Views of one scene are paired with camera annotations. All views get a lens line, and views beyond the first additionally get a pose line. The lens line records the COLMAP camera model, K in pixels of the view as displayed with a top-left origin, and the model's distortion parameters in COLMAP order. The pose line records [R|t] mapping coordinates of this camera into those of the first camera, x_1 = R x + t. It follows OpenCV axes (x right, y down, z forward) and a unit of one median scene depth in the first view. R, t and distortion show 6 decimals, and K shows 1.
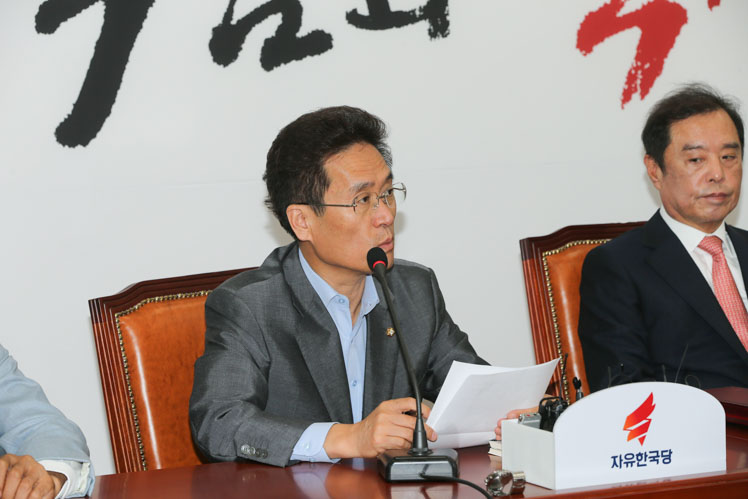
lens RADIAL K [[2563.6, 0, 374.0], [0, 2563.6, 249.5], [0, 0, 1]] dist [0.247346, 3.461943]
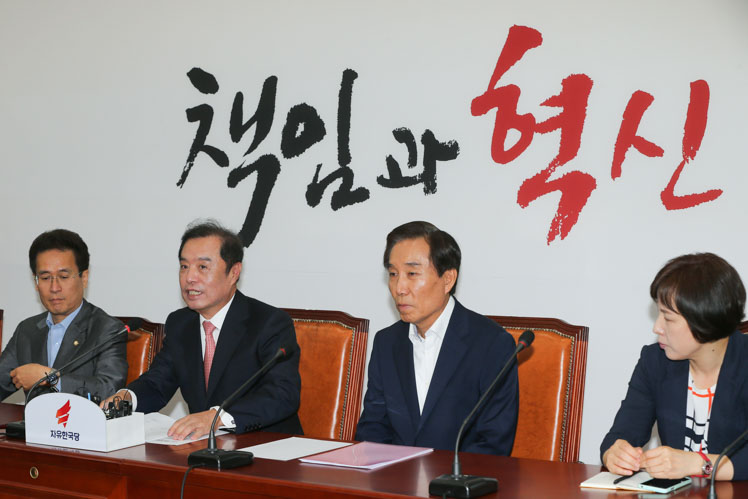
lens RADIAL K [[1626.0, 0, 374.0], [0, 1626.0, 249.5], [0, 0, 1]] dist [-0.276302, 0.597825]
pose [[0.440254, 0.048052, -0.896587, 0.927261], [-0.090099, 0.995891, 0.009132, -0.054334], [0.893341, 0.076761, 0.442774, 0.527962]]
